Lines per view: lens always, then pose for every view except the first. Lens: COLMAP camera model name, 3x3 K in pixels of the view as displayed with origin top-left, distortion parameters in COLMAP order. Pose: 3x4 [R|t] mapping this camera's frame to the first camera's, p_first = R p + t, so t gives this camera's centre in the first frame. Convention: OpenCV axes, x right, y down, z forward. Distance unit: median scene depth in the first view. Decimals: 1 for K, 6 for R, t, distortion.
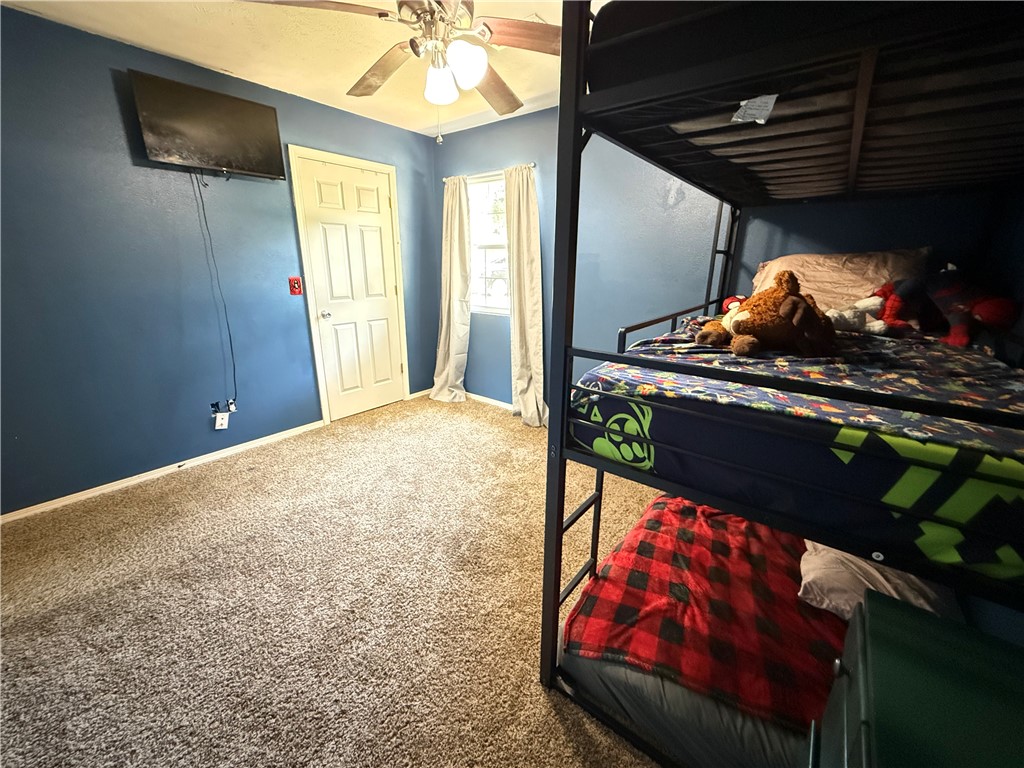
lens RADIAL K [[409.5, 0, 510.7], [0, 409.5, 382.7], [0, 0, 1]] dist [0.001607, -0.000102]
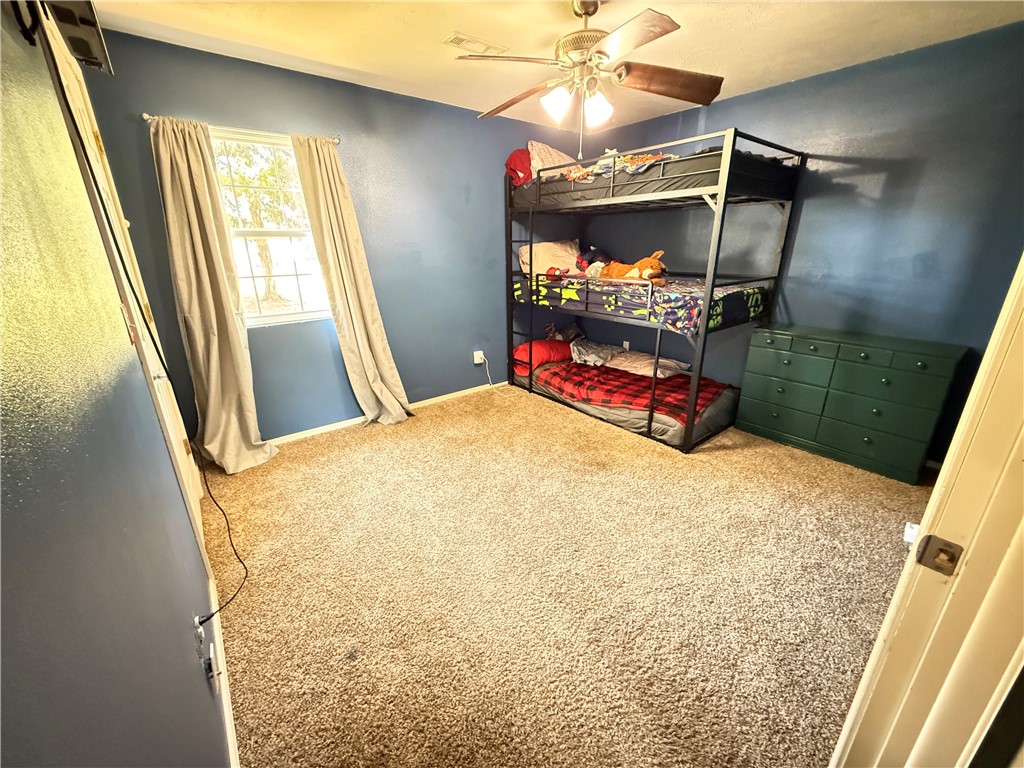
lens RADIAL K [[409.5, 0, 510.7], [0, 409.5, 382.7], [0, 0, 1]] dist [0.001607, -0.000102]
pose [[0.224405, -0.326222, 0.918271, -0.765219], [0.288829, 0.922229, 0.257045, -0.156808], [-0.930710, 0.207541, 0.301175, 0.453136]]
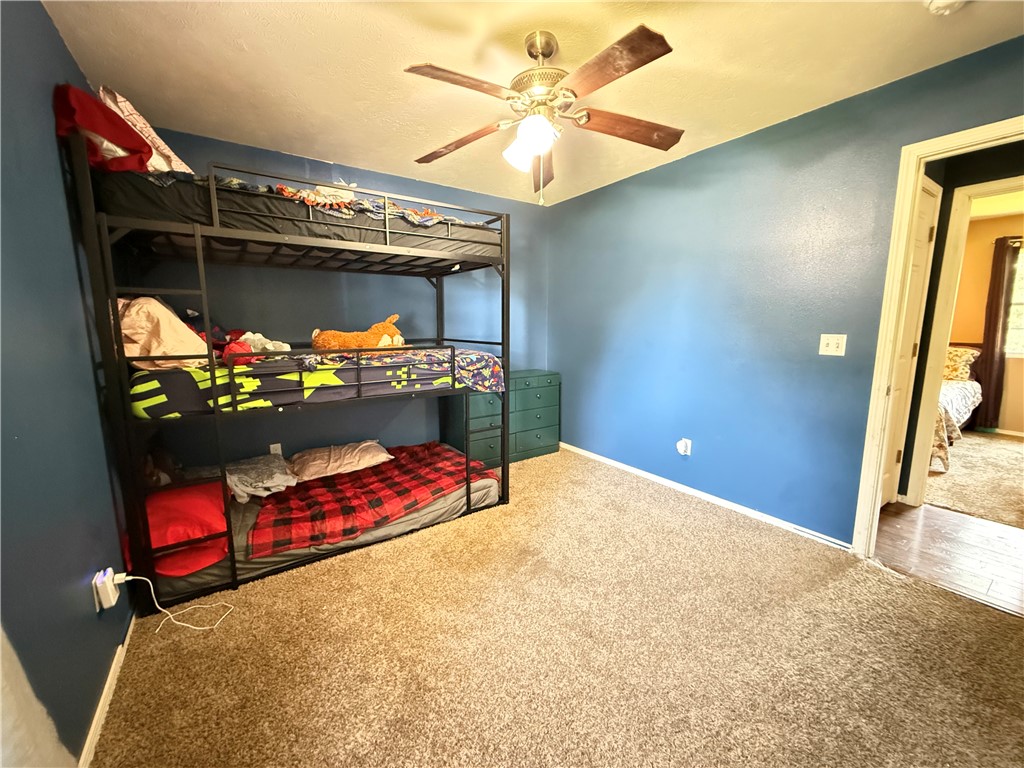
lens RADIAL K [[409.5, 0, 510.7], [0, 409.5, 382.7], [0, 0, 1]] dist [0.001607, -0.000102]
pose [[-0.957329, -0.053572, 0.283991, -0.204721], [0.072239, 0.907116, 0.414636, -0.289798], [-0.279826, 0.417458, -0.864538, 1.033430]]
